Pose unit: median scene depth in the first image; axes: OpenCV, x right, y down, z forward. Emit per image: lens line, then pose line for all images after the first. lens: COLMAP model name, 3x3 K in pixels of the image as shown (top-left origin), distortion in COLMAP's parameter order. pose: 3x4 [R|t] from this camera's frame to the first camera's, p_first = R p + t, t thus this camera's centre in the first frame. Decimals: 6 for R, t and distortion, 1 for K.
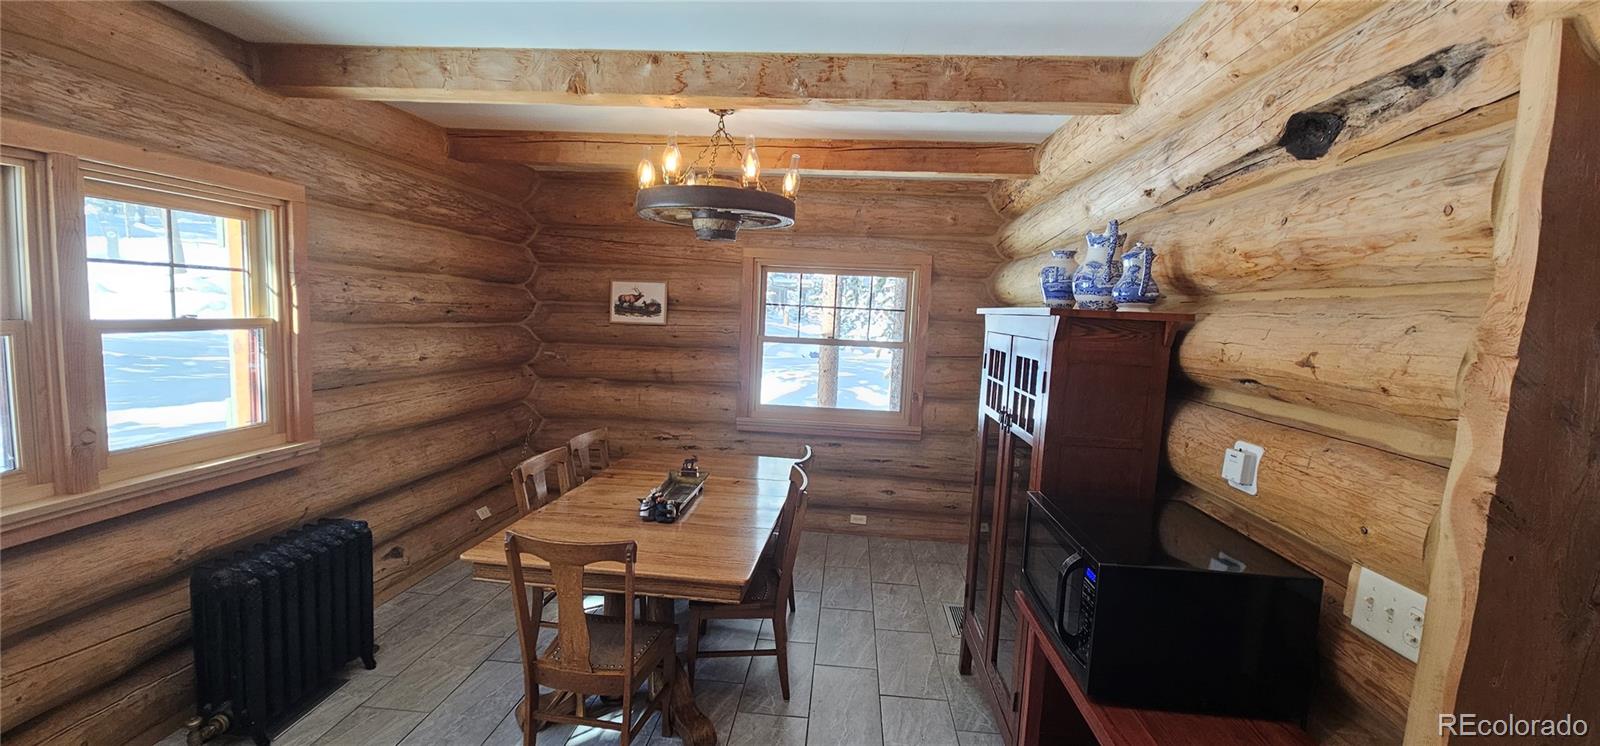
lens RADIAL K [[646.6, 0, 802.3], [0, 646.6, 376.5], [0, 0, 1]] dist [0.000383, -0.000120]
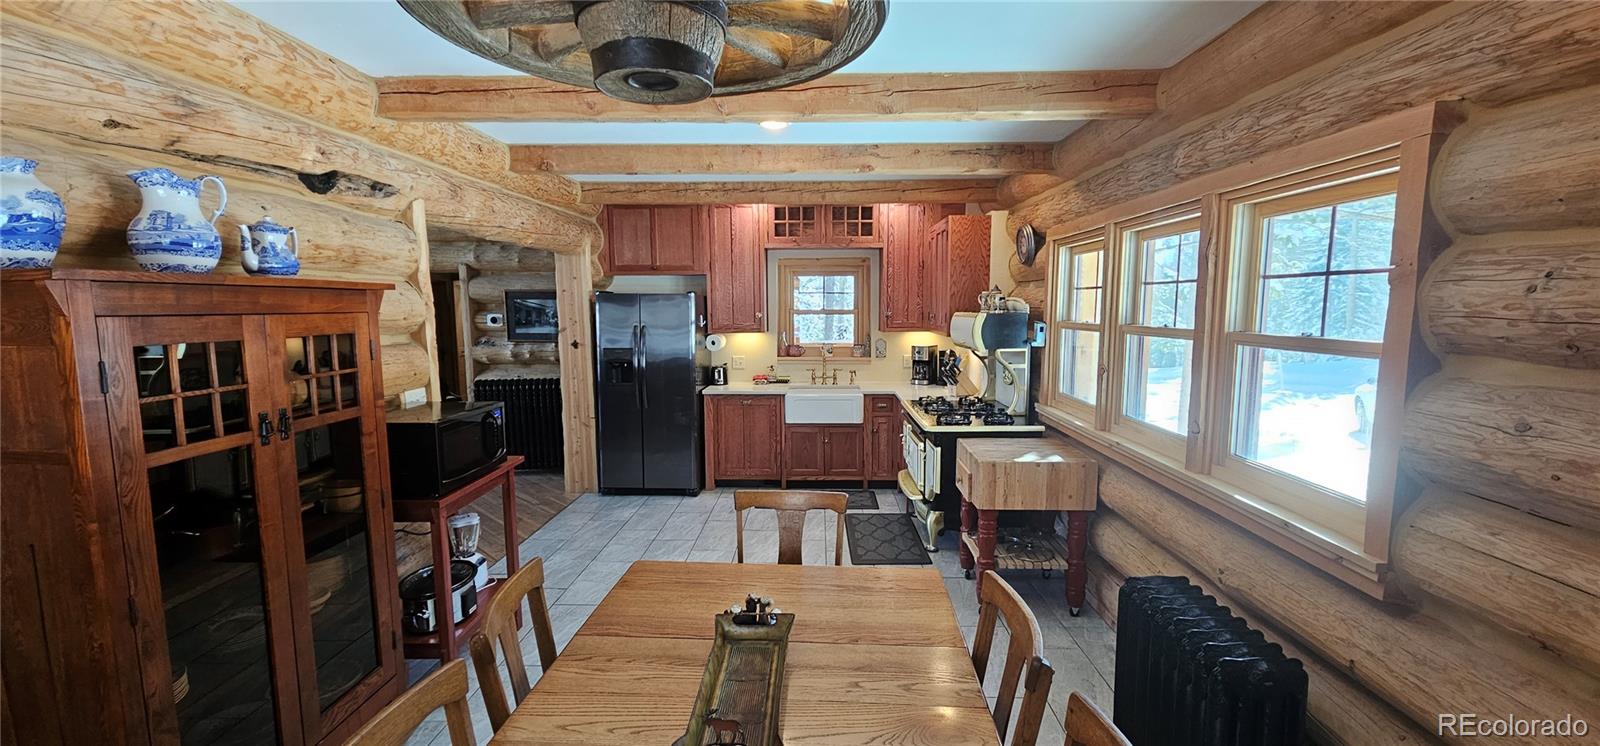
lens RADIAL K [[646.6, 0, 802.3], [0, 646.6, 376.5], [0, 0, 1]] dist [0.000383, -0.000120]
pose [[-0.997769, -0.037344, -0.055335, -0.282517], [-0.048424, 0.975449, 0.214835, -0.205110], [0.045954, 0.217035, -0.975082, 1.966000]]
